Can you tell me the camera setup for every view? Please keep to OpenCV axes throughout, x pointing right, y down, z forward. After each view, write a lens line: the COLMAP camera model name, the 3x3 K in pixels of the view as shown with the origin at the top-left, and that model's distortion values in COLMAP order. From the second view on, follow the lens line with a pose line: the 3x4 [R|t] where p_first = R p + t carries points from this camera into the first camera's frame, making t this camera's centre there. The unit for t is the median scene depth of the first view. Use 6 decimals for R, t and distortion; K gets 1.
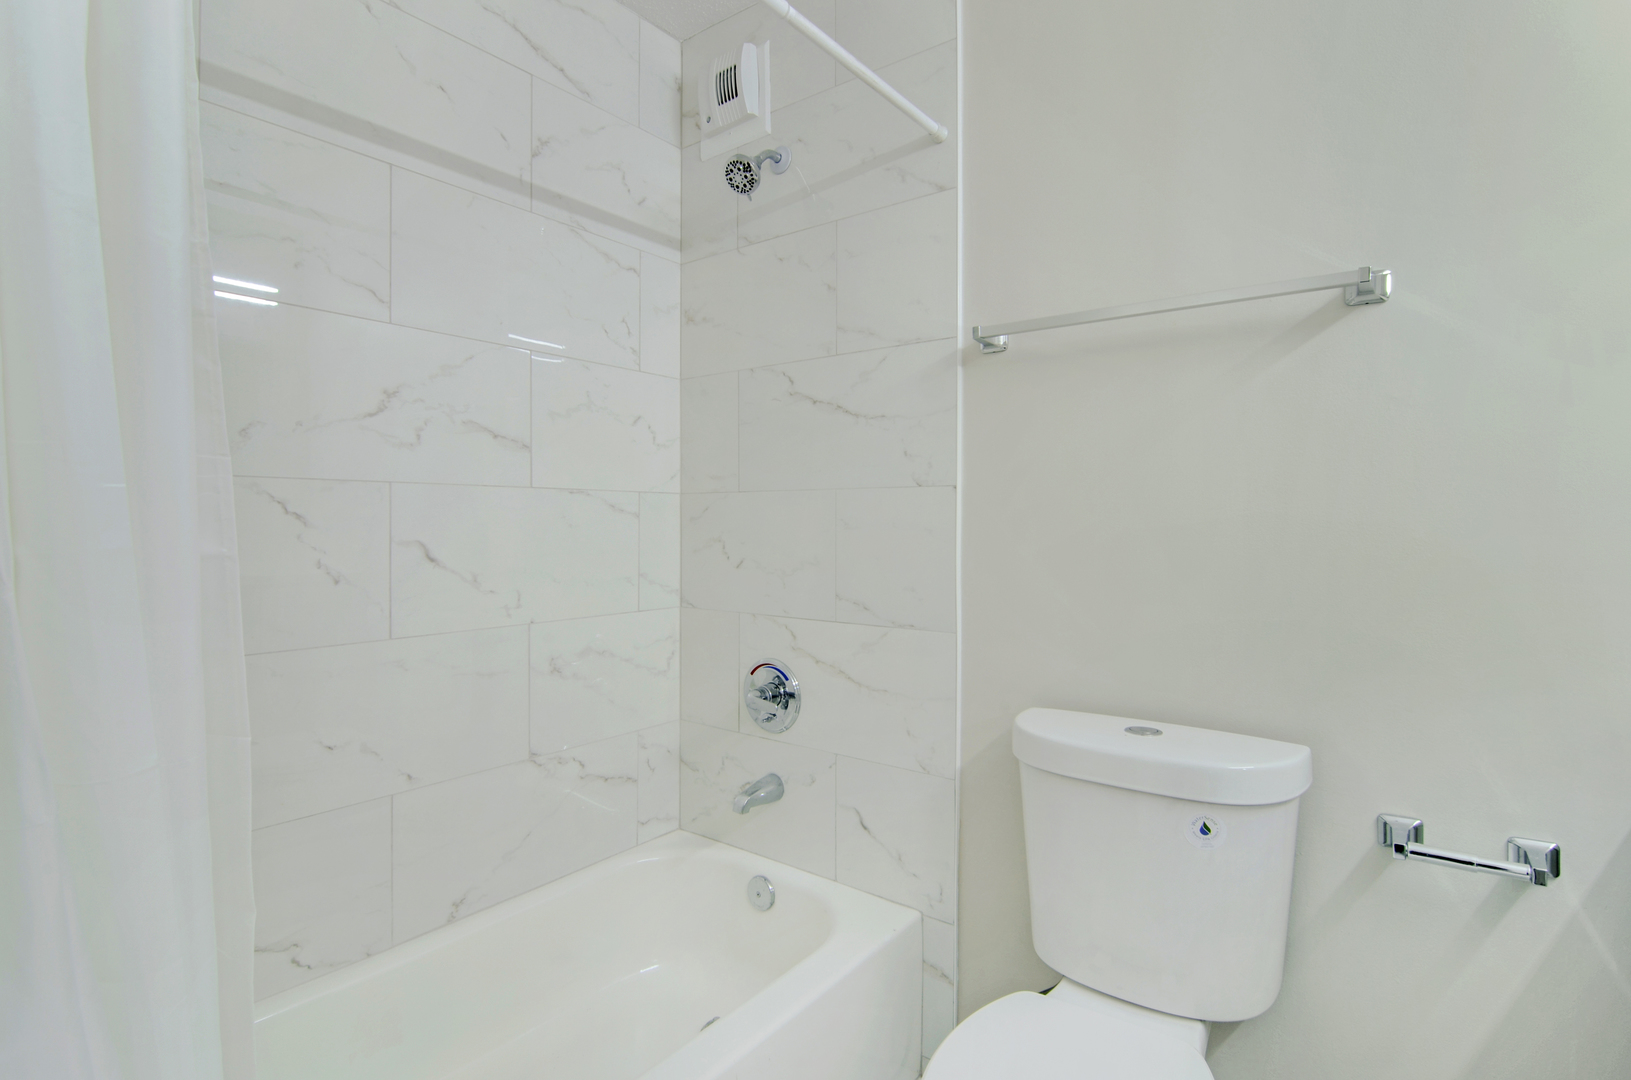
lens RADIAL K [[795.9, 0, 818.5], [0, 795.9, 501.8], [0, 0, 1]] dist [-0.031332, -0.000495]
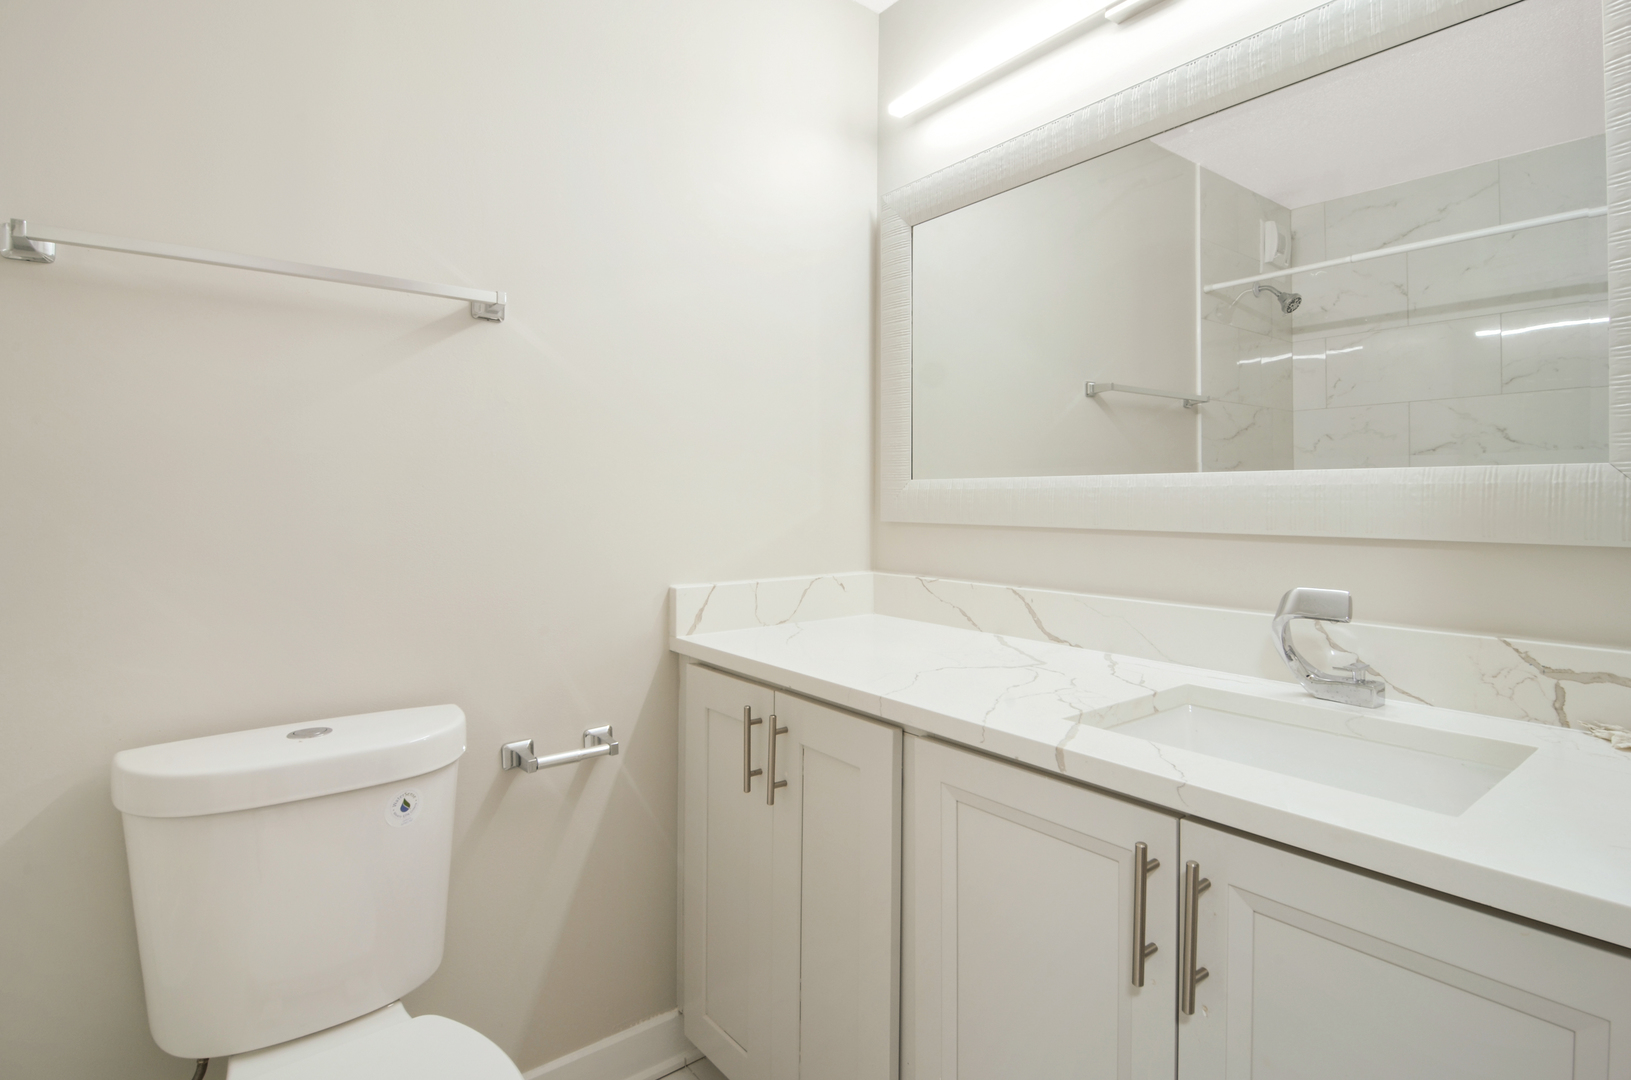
lens RADIAL K [[795.9, 0, 818.5], [0, 795.9, 501.8], [0, 0, 1]] dist [-0.031332, -0.000495]
pose [[0.265285, 0.004143, 0.964161, -0.342268], [-0.020875, 0.999781, 0.001448, 0.008702], [-0.963944, -0.020511, 0.265313, 0.213968]]
